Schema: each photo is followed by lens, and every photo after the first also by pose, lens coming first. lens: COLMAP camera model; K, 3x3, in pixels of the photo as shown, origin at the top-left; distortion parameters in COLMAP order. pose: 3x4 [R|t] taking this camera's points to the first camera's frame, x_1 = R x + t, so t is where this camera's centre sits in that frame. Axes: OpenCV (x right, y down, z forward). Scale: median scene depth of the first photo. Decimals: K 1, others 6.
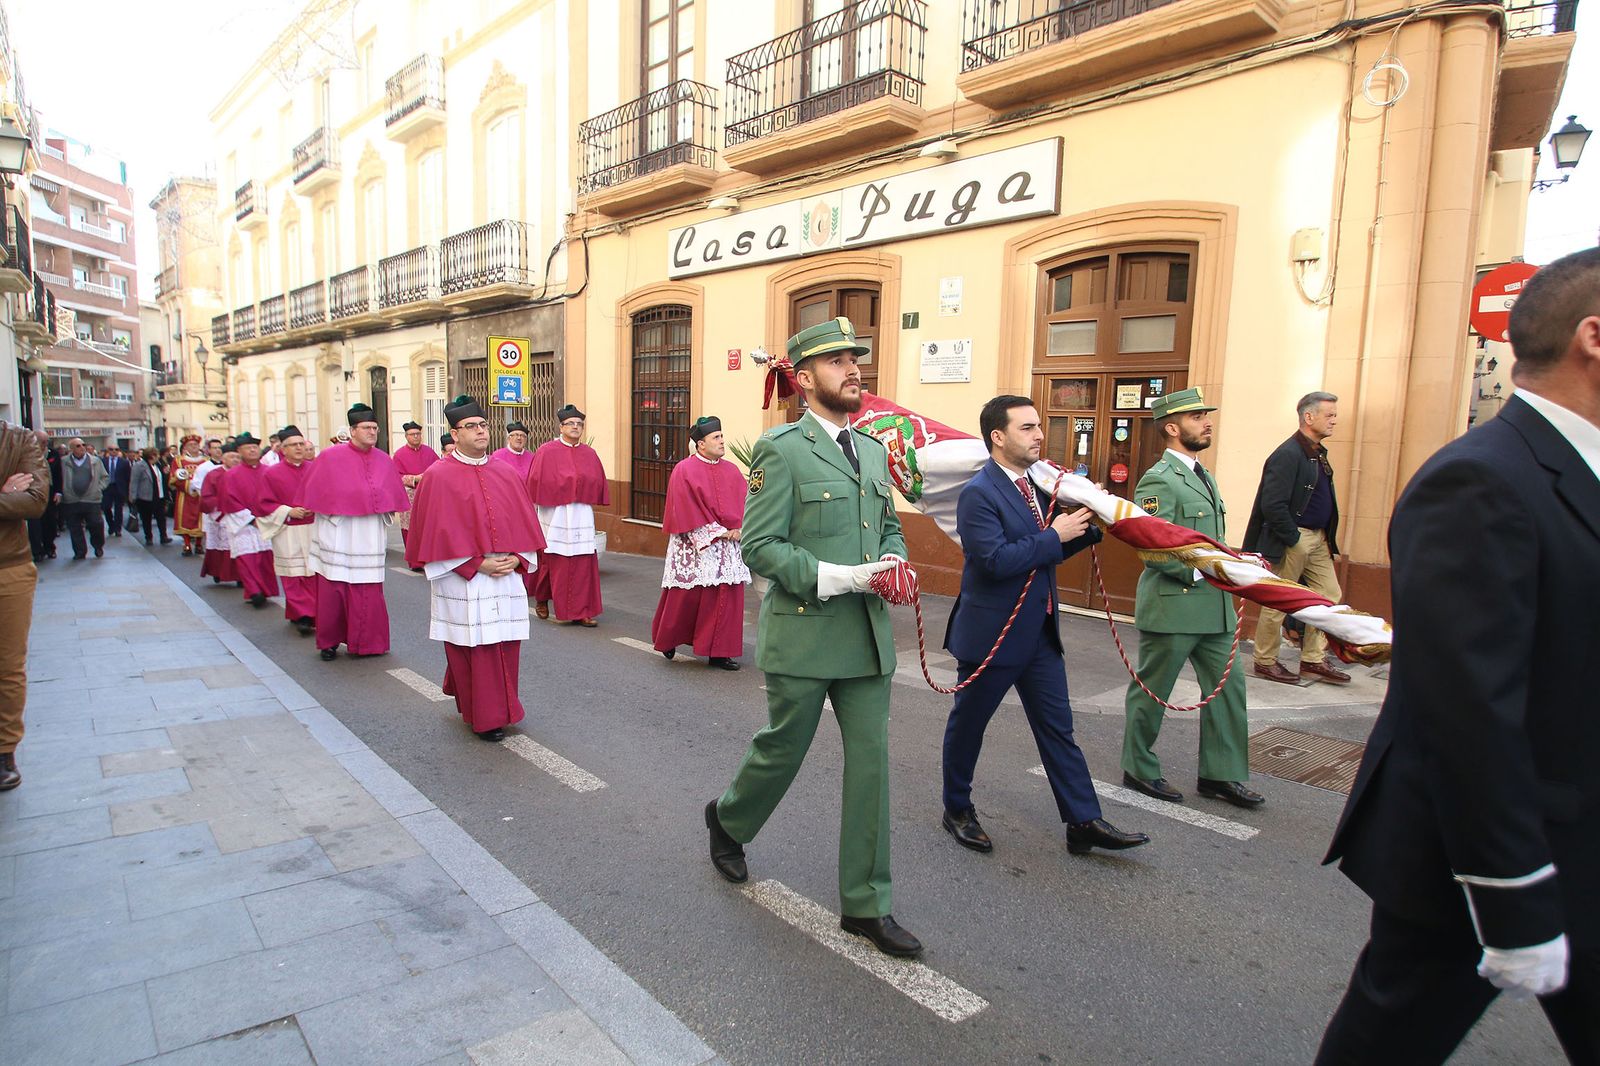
lens RADIAL K [[859.0, 0, 795.9], [0, 859.0, 543.6], [0, 0, 1]] dist [-0.005451, -0.014400]
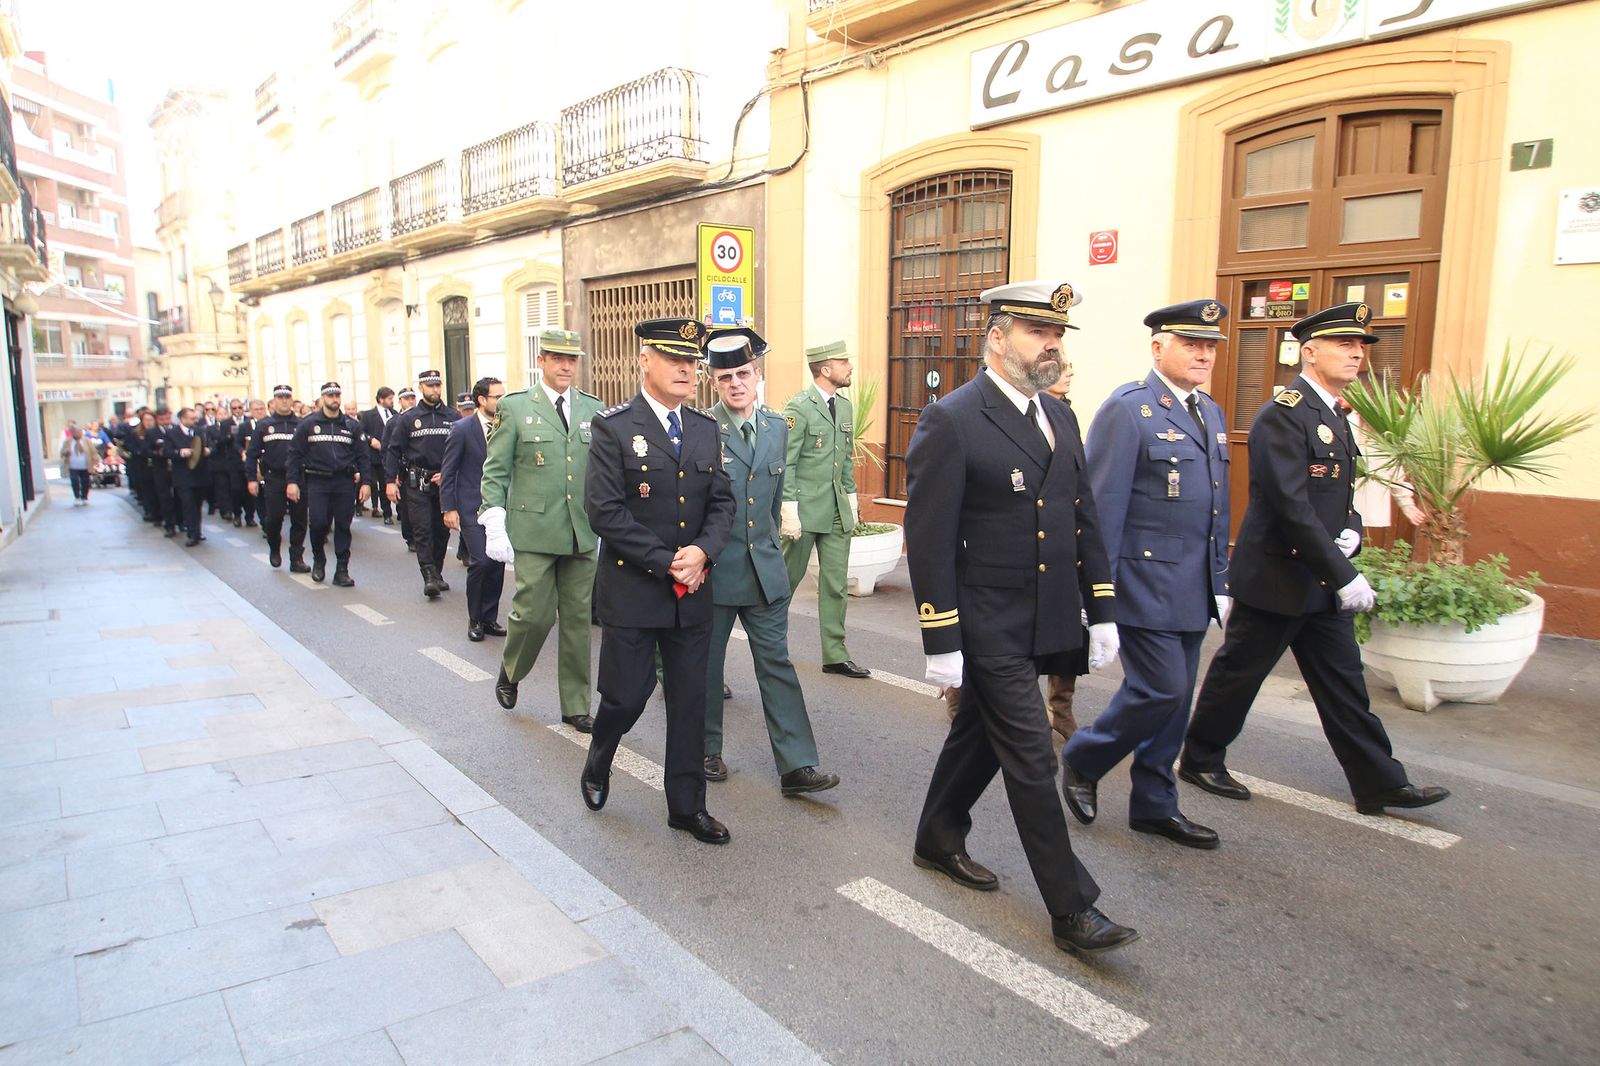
lens RADIAL K [[969.0, 0, 779.7], [0, 969.0, 524.2], [0, 0, 1]] dist [-0.030572, 0.002194]
pose [[0.998183, -0.013671, -0.058691, -0.147111], [0.014784, 0.999718, 0.018564, -0.015860], [0.058421, -0.019398, 0.998104, 0.154973]]
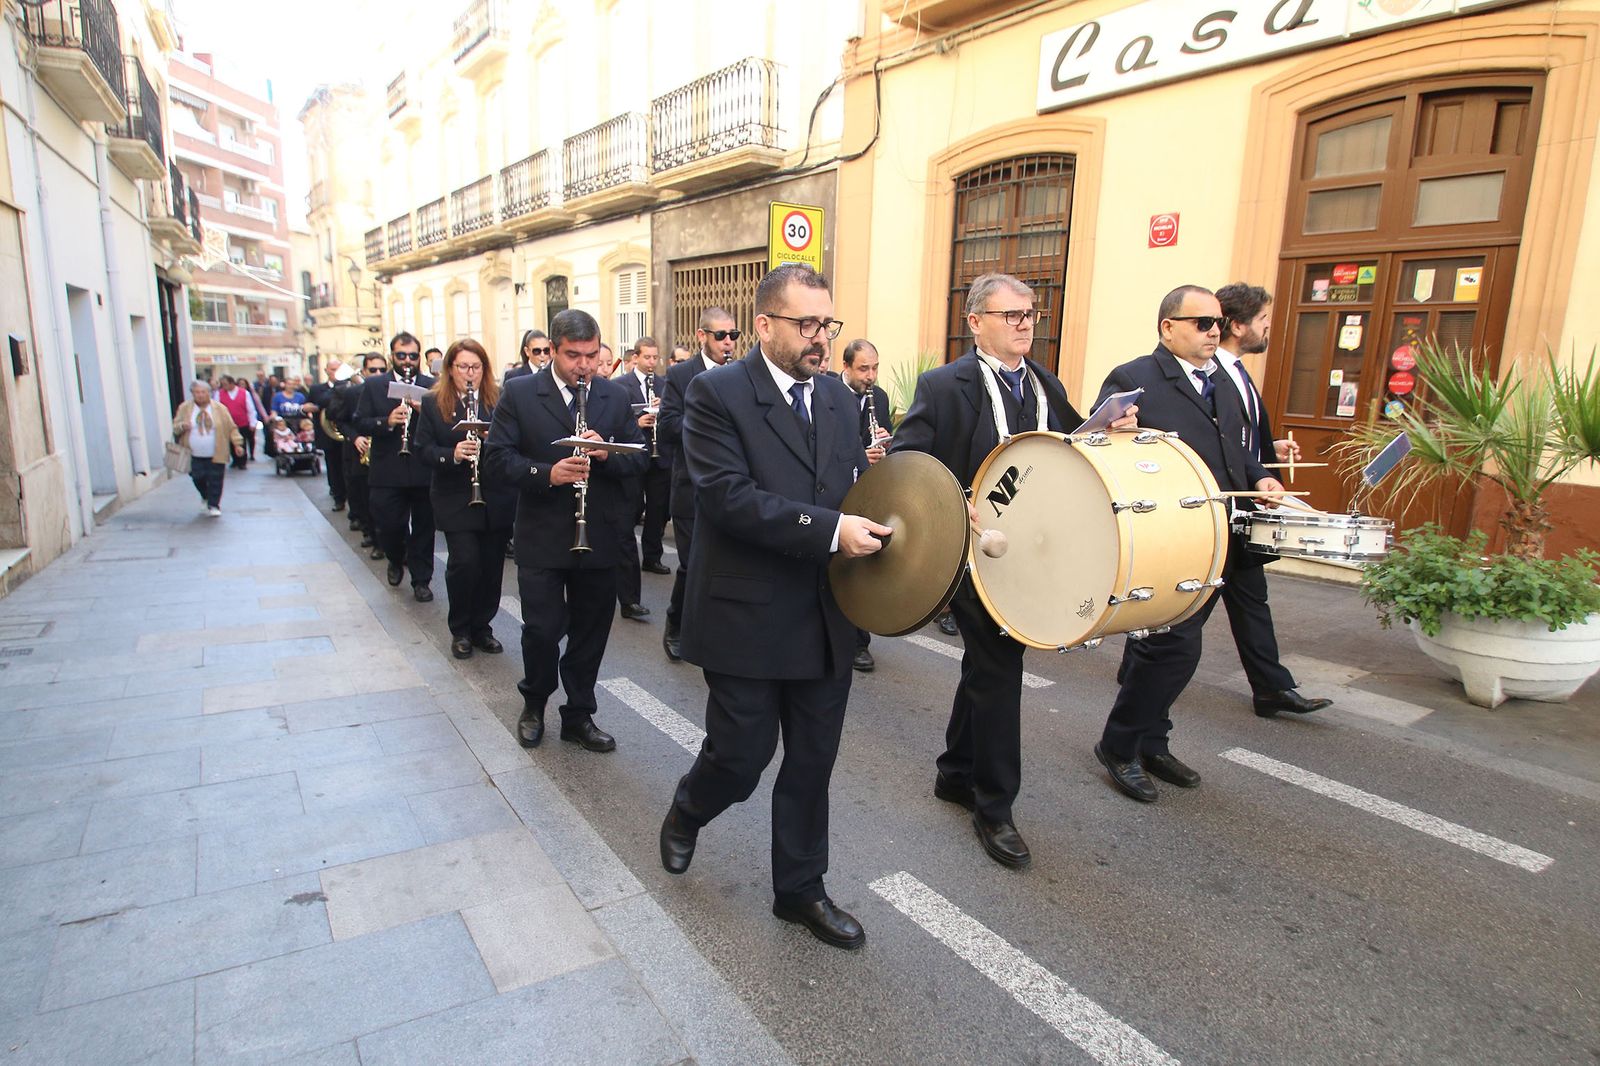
lens RADIAL K [[837.2, 0, 801.5], [0, 837.2, 536.1], [0, 0, 1]] dist [-0.015829, -0.002199]
pose [[0.993615, 0.024884, -0.110041, -0.145480], [-0.016736, 0.997091, 0.074357, -0.015786], [0.111572, -0.072041, 0.991142, 0.186603]]
